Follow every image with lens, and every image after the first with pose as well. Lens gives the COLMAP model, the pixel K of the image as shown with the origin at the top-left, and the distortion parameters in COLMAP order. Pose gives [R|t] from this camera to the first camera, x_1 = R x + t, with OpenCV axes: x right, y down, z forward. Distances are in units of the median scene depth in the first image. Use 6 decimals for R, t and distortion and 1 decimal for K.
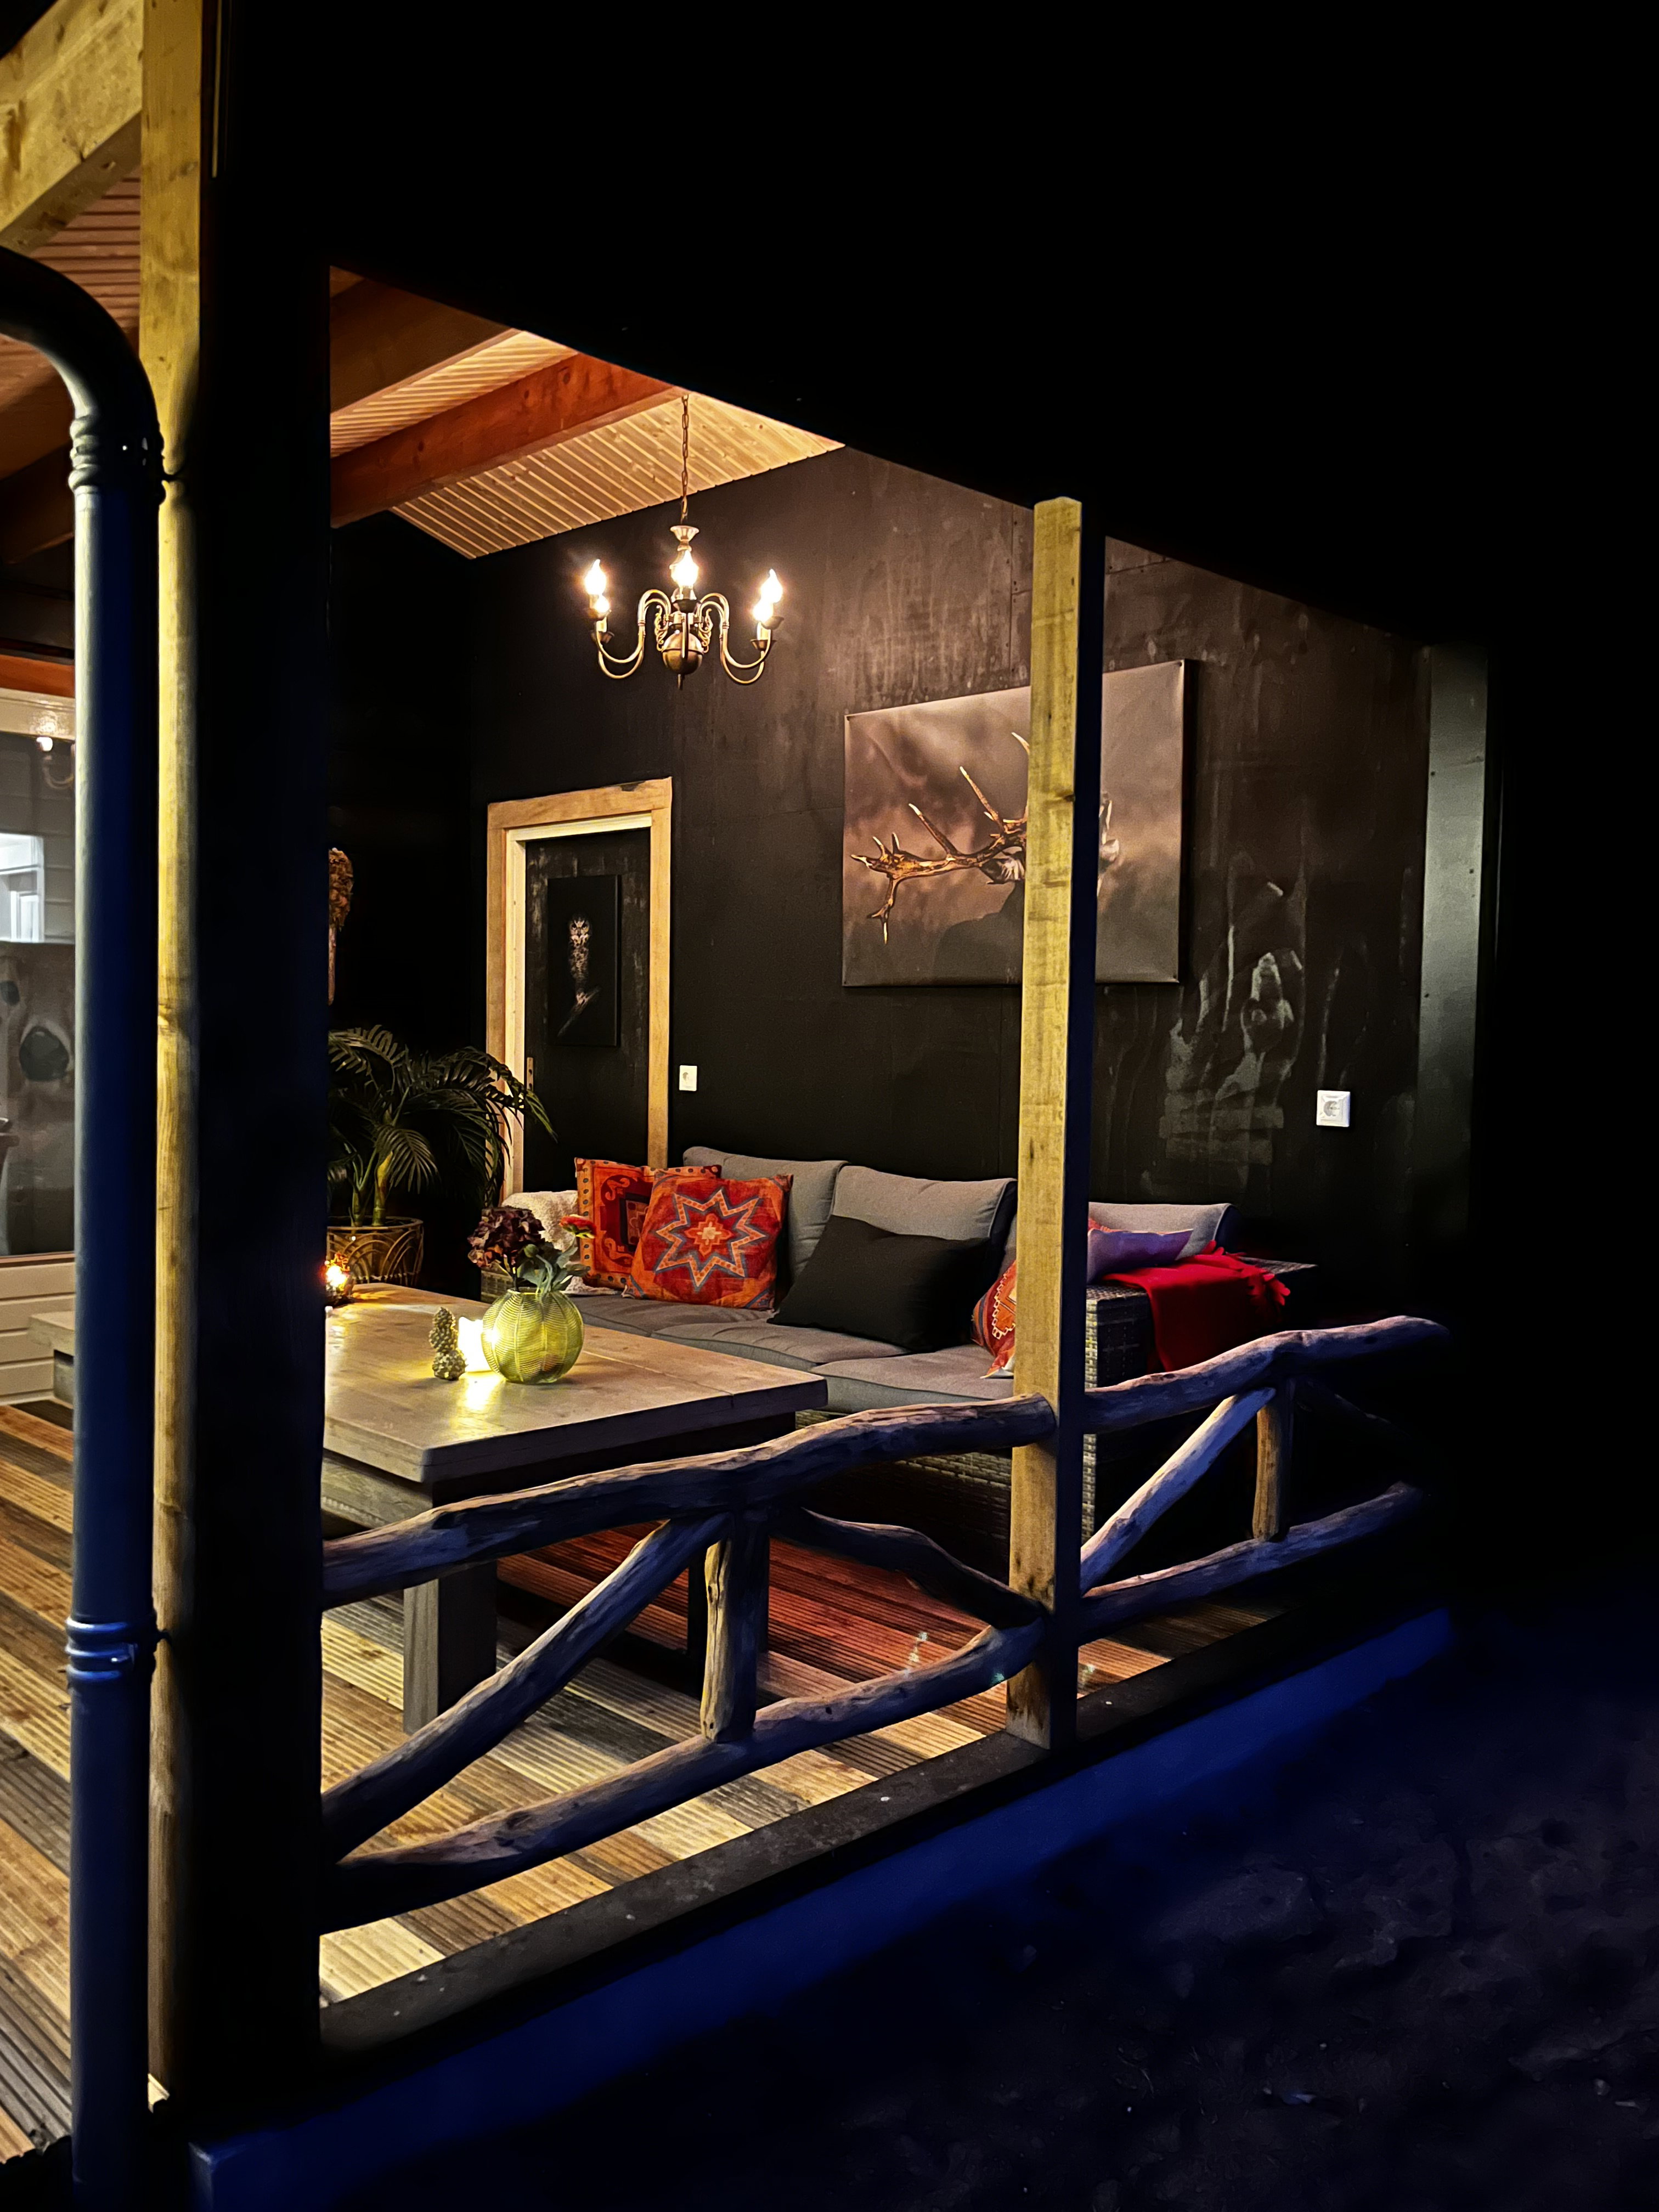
lens RADIAL K [[1753.4, 0, 828.7], [0, 1753.4, 1126.2], [0, 0, 1]] dist [0.102577, -0.013253]
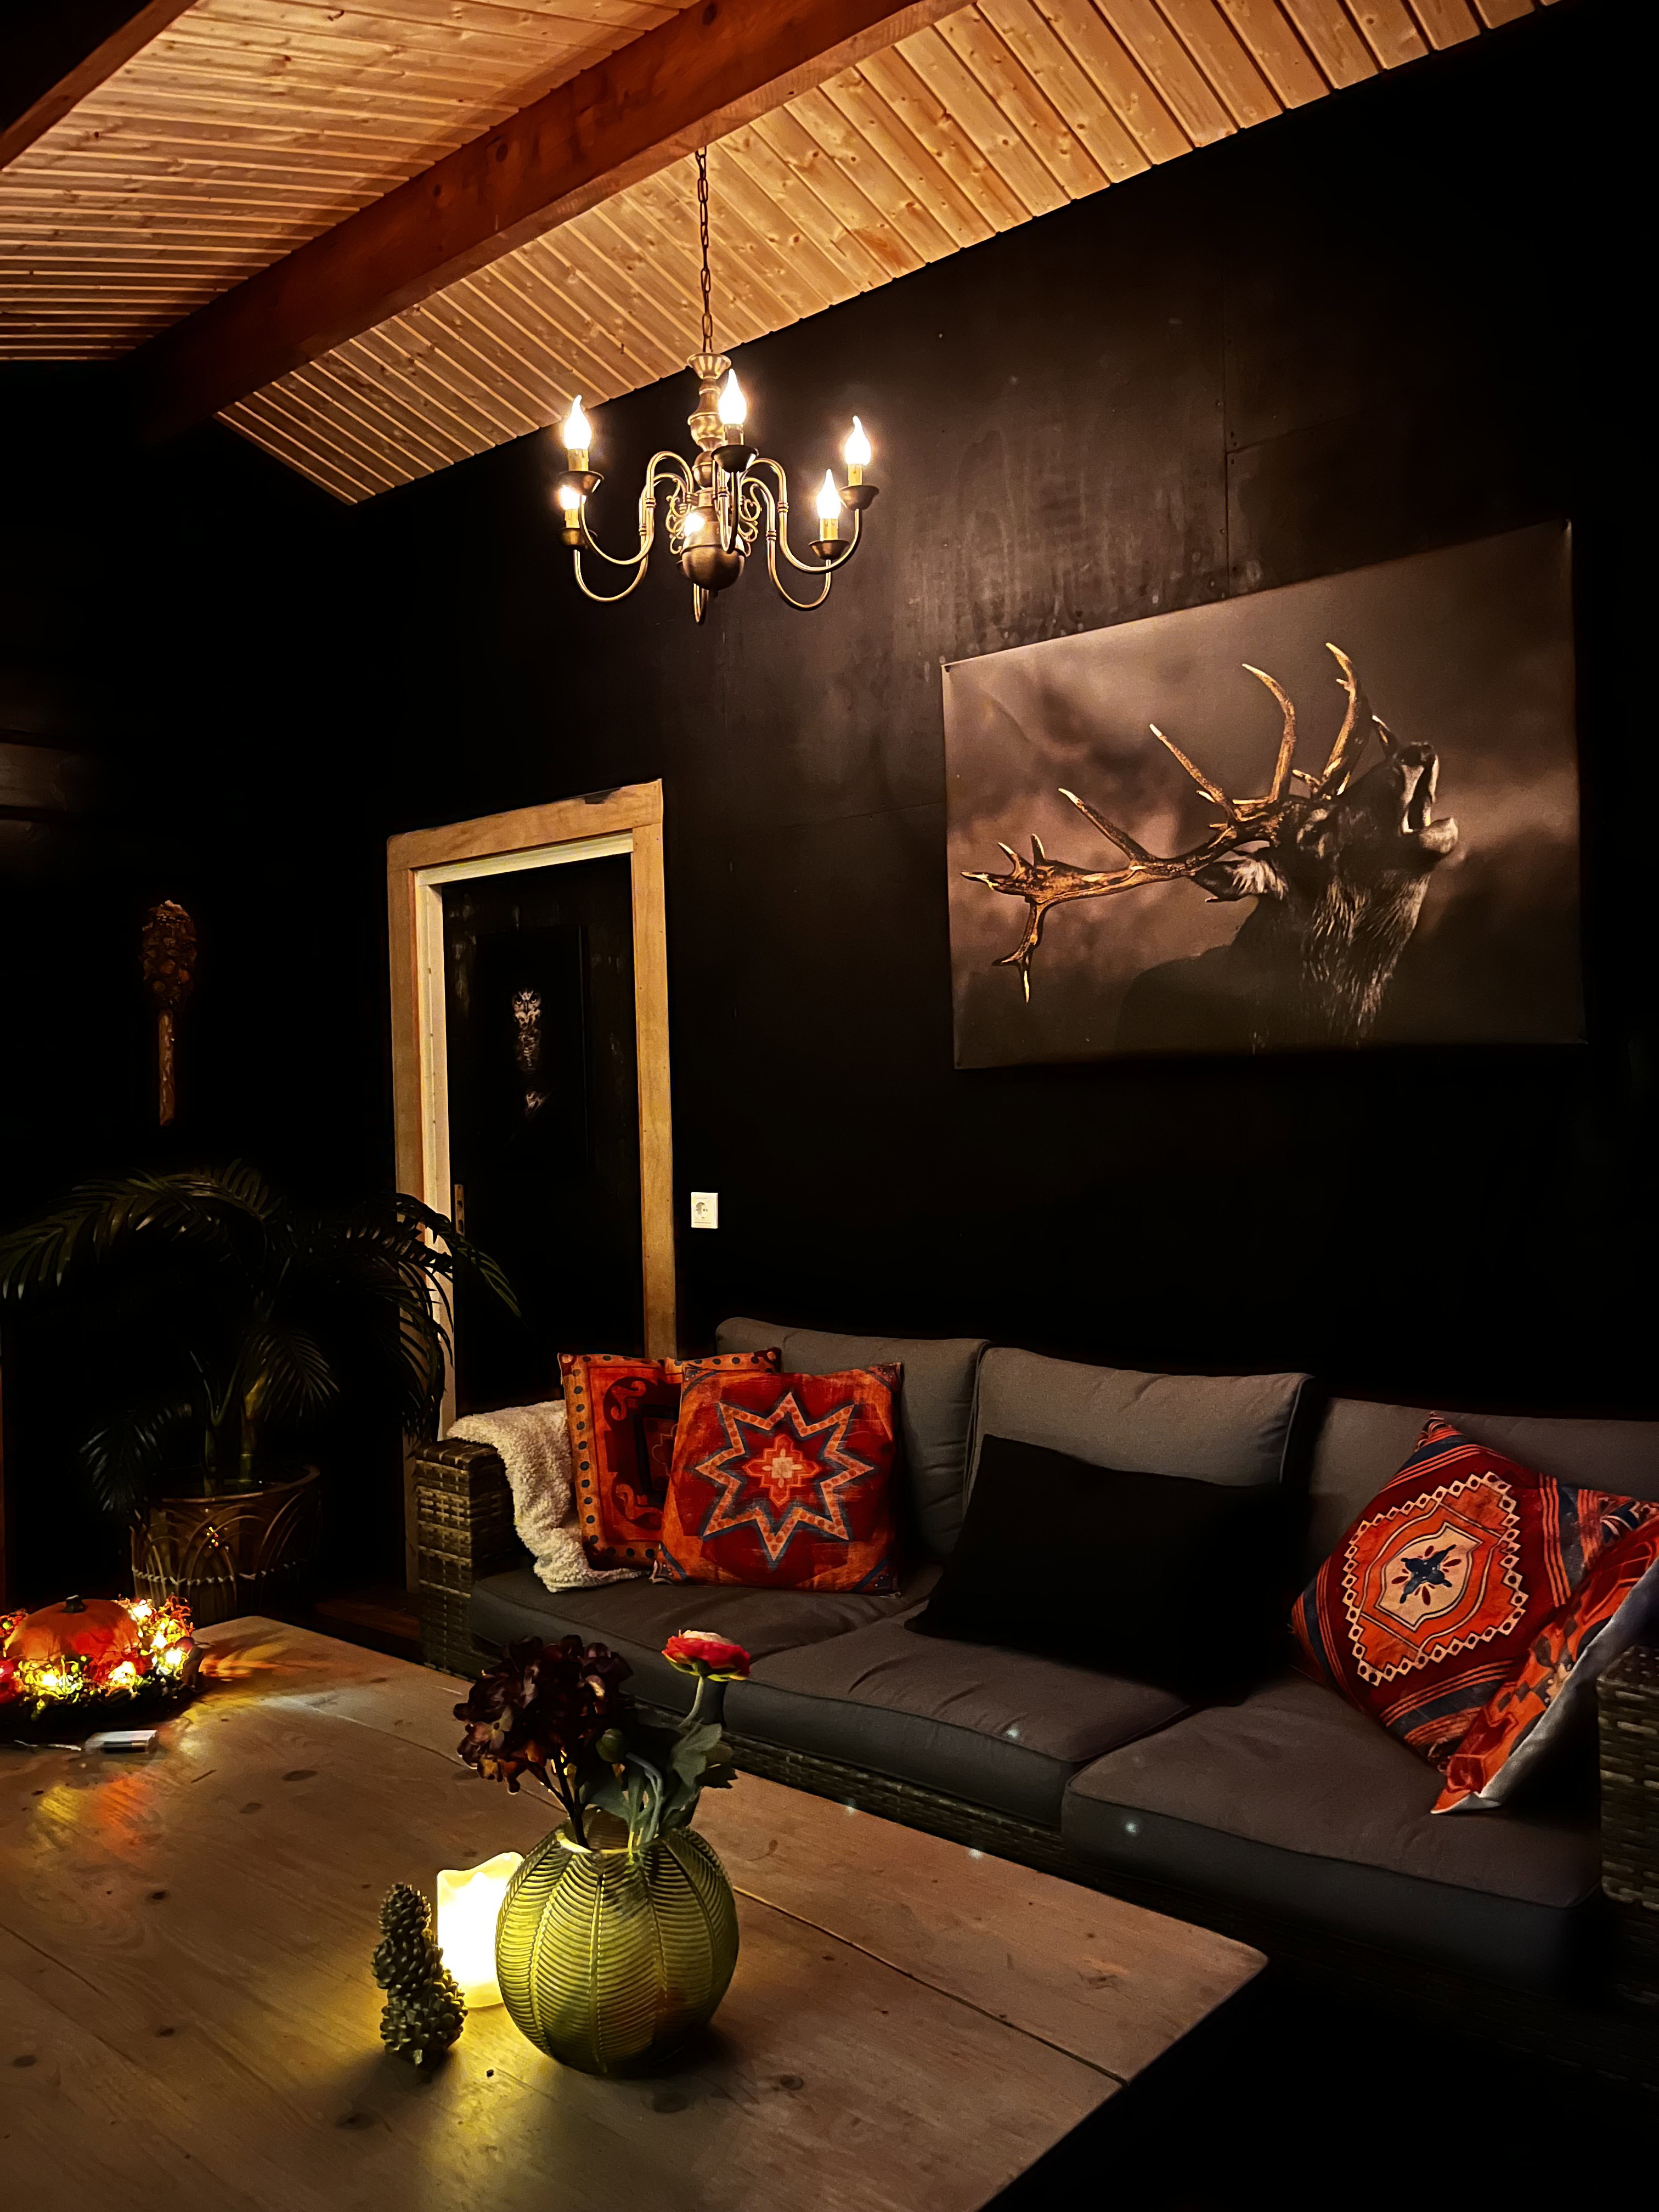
lens RADIAL K [[1714.2, 0, 845.7], [0, 1714.2, 1116.5], [0, 0, 1]] dist [0.069909, 0.004646]
pose [[0.995401, -0.045579, 0.084260, -0.091119], [0.049181, 0.997940, -0.041187, -0.038589], [-0.082209, 0.045141, 0.995592, 0.369830]]
